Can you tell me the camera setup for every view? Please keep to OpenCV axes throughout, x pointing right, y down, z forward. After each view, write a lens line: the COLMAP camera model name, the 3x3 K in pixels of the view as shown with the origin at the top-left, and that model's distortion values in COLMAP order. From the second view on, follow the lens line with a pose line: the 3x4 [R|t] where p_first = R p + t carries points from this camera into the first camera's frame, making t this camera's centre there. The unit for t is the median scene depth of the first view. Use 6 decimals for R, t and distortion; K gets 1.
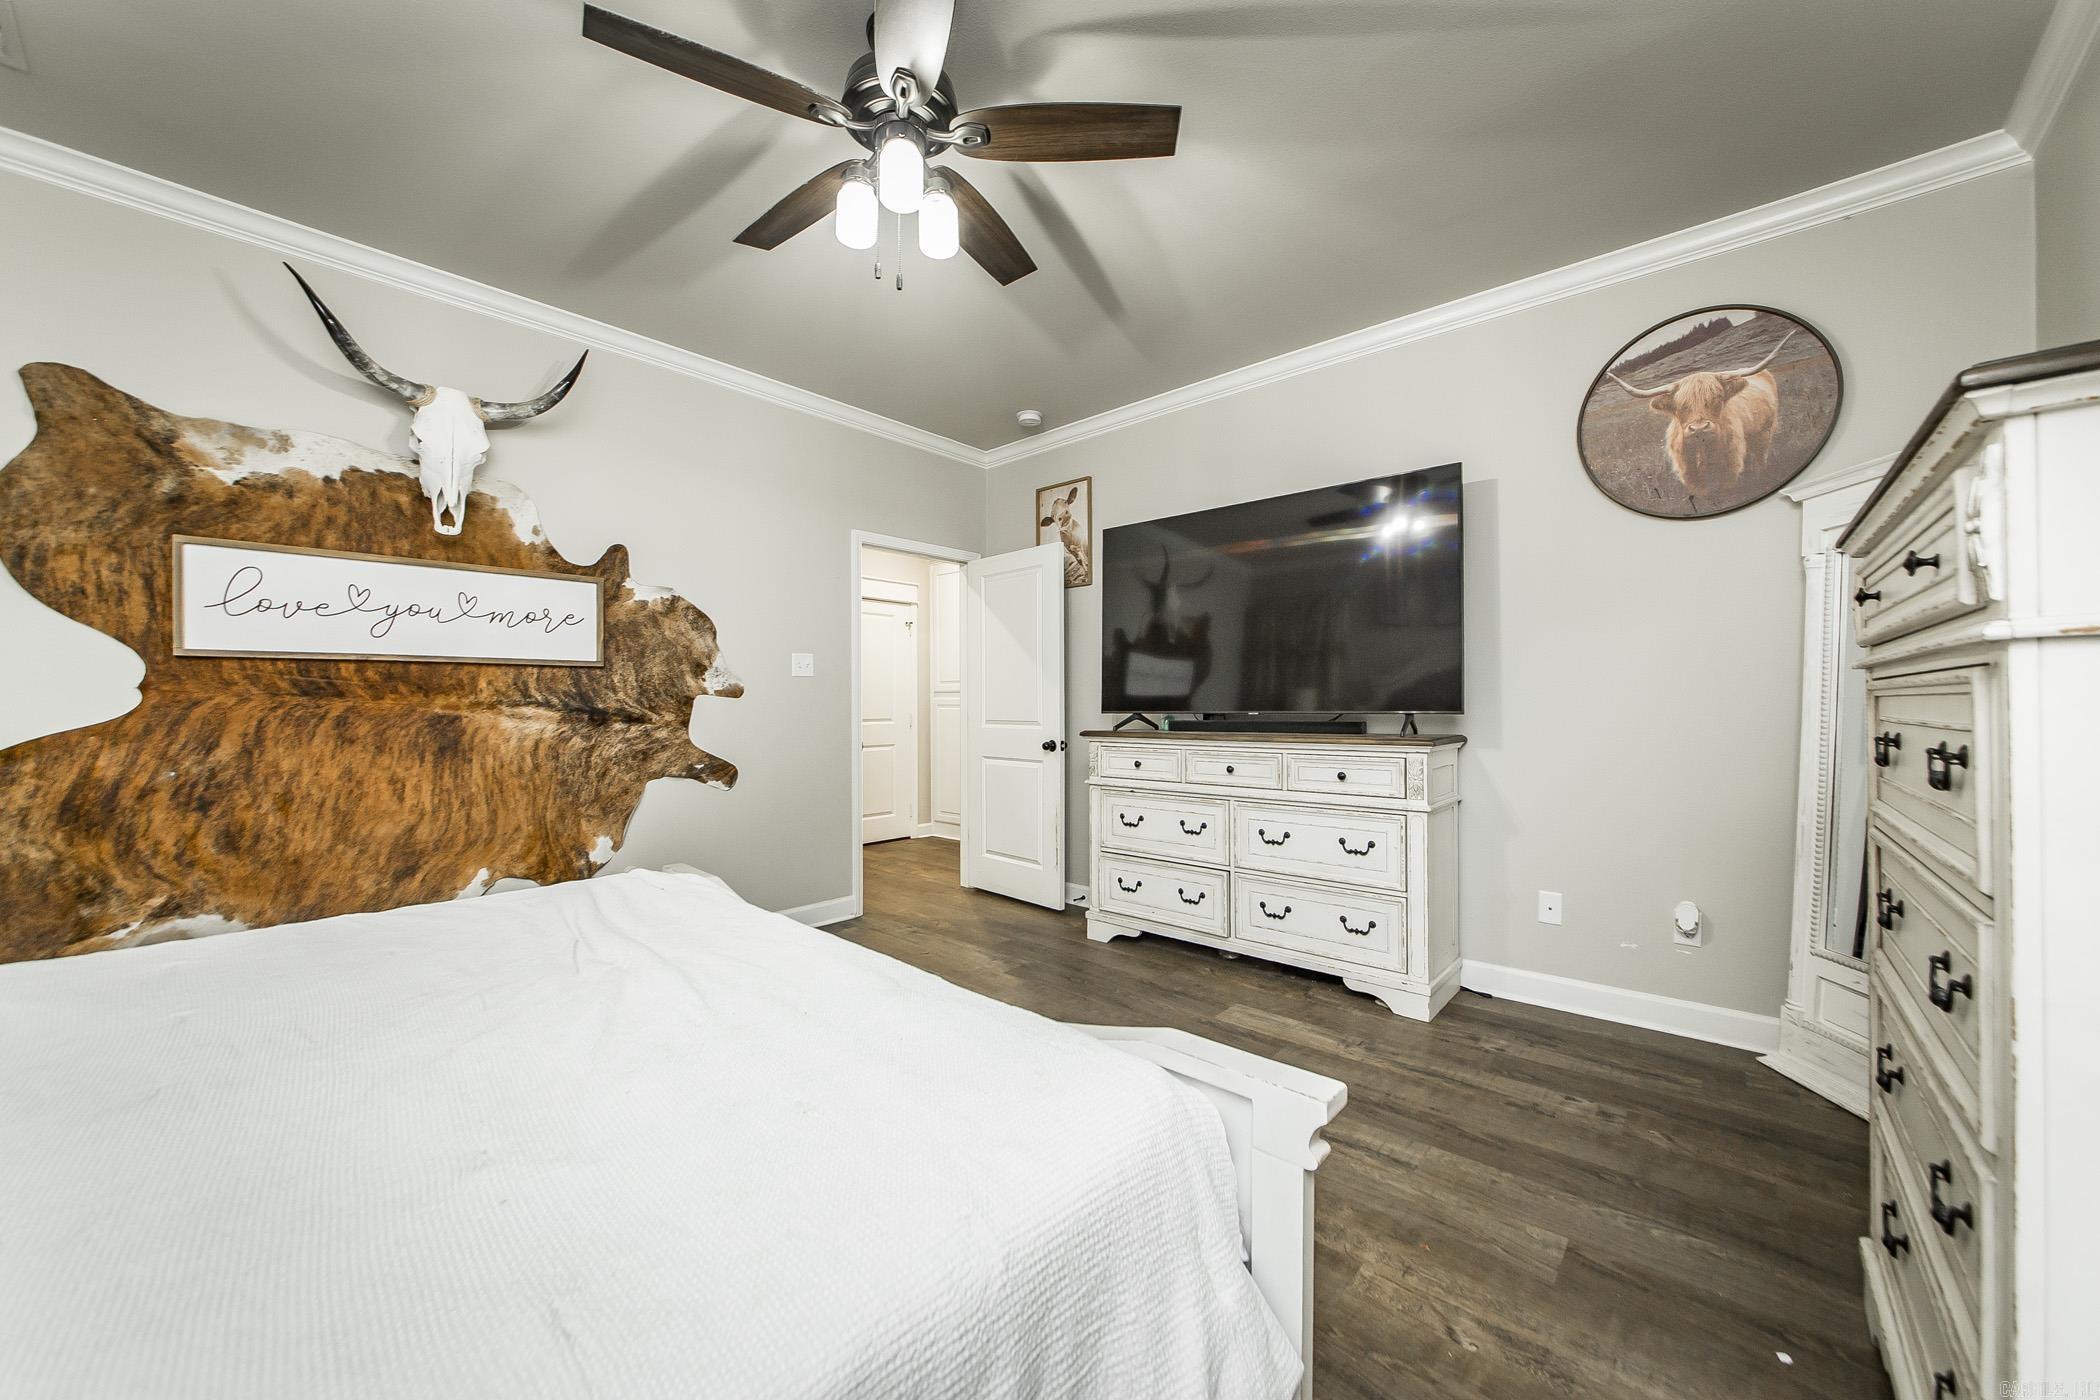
lens RADIAL K [[764.9, 0, 1050.0], [0, 764.9, 700.0], [0, 0, 1]] dist [-0.019646, -0.000045]
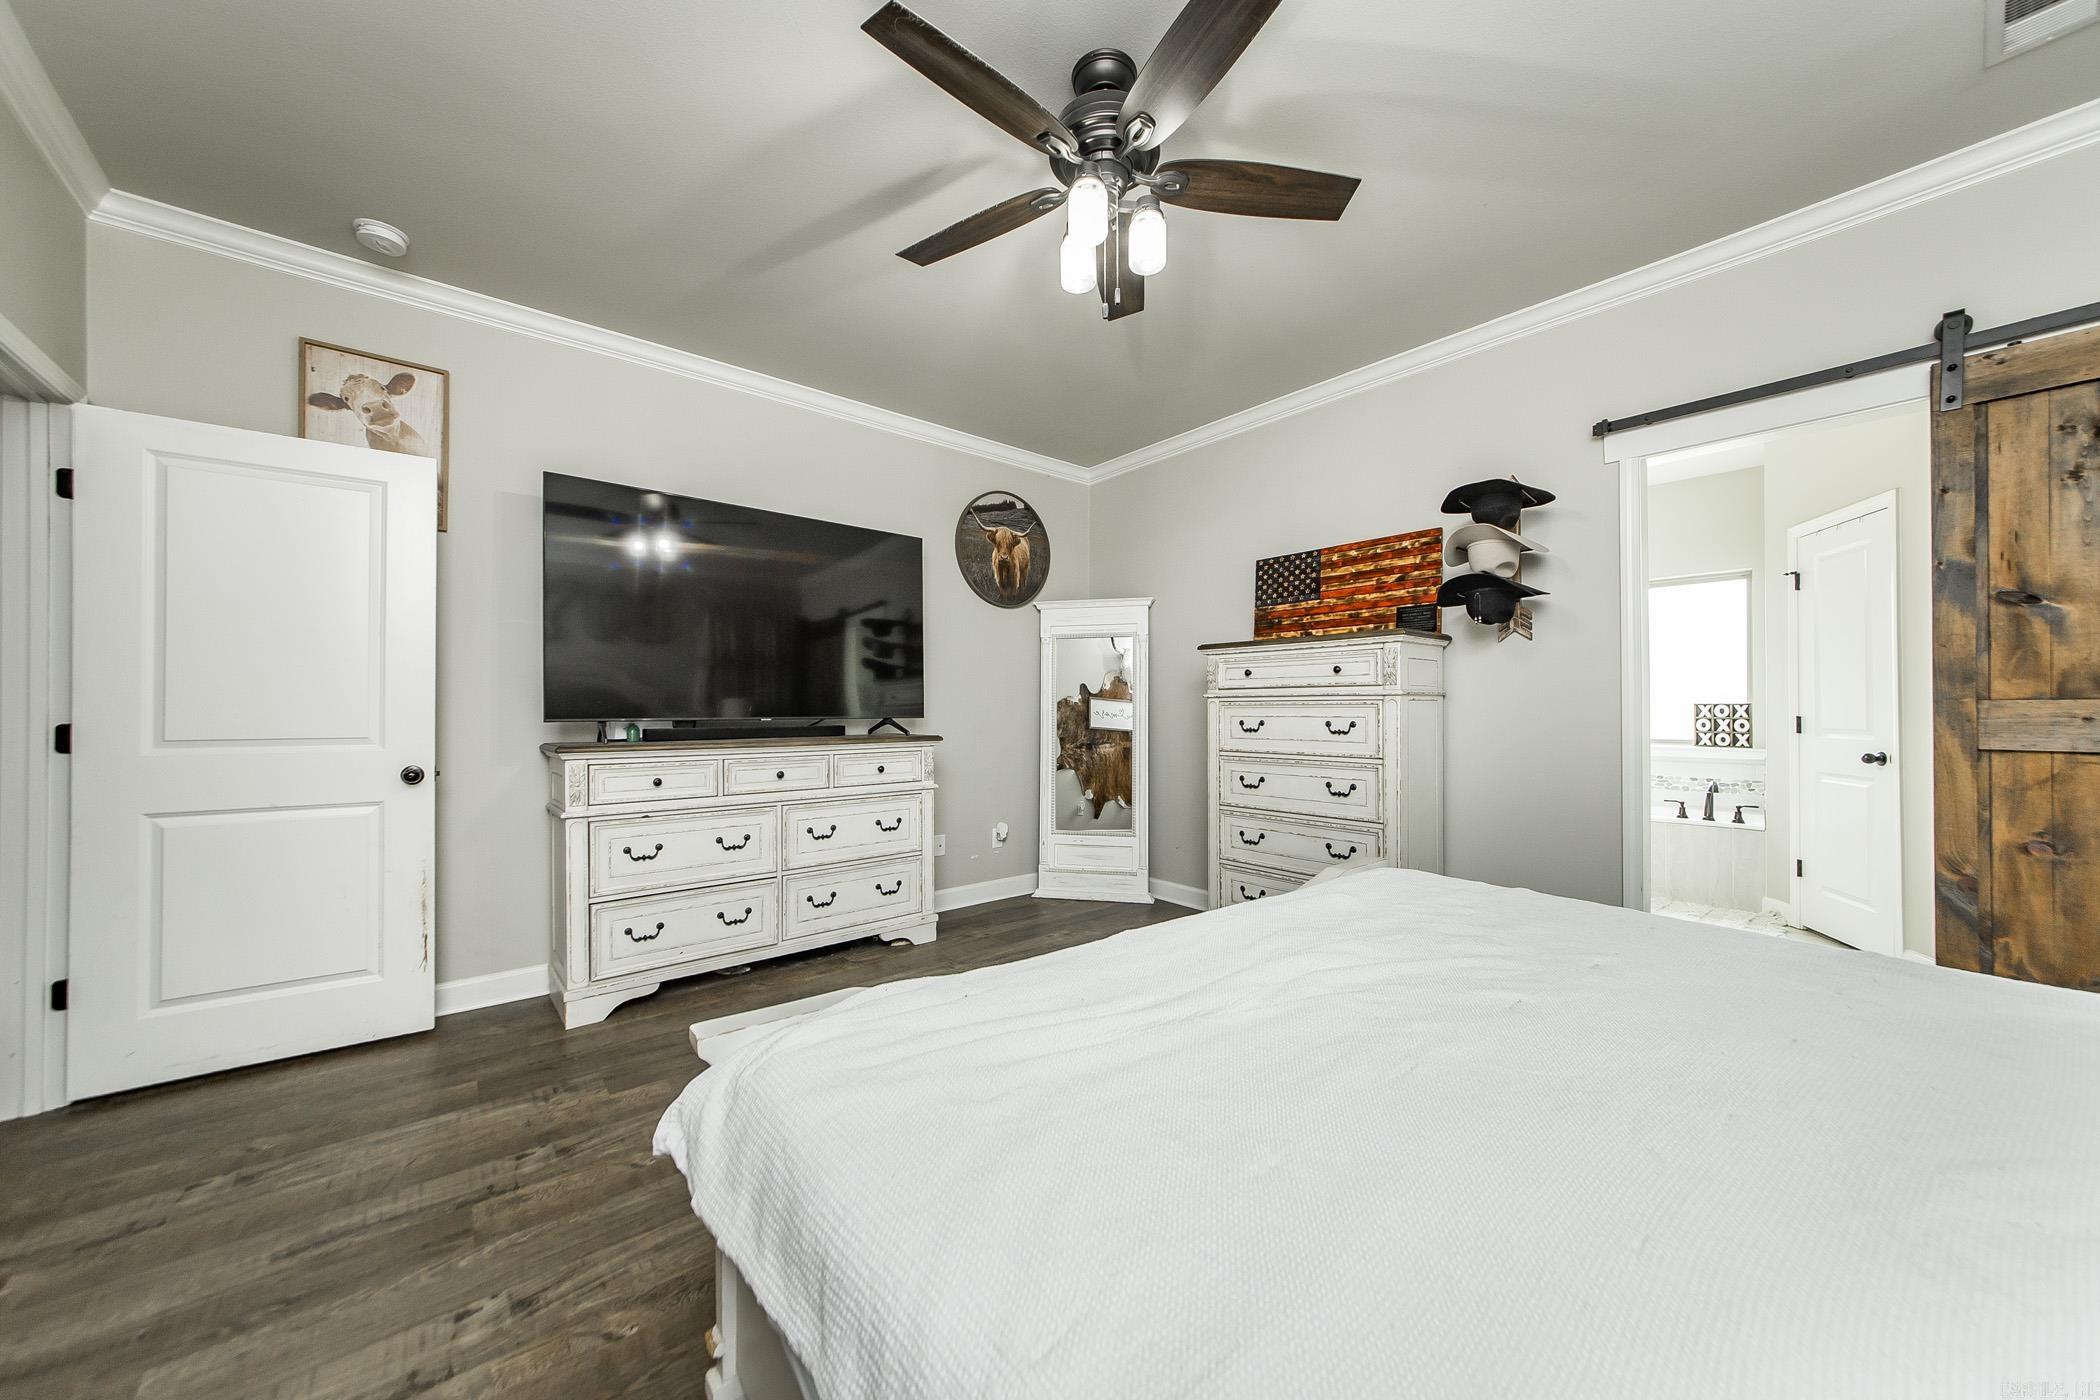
lens RADIAL K [[726.3, 0, 1048.5], [0, 726.3, 704.9], [0, 0, 1]] dist [0.000938, 0.000024]
pose [[0.148367, 0.013236, 0.988844, -0.658570], [-0.002492, 0.999912, -0.013010, 0.010122], [-0.988929, -0.000534, 0.148387, 0.503984]]
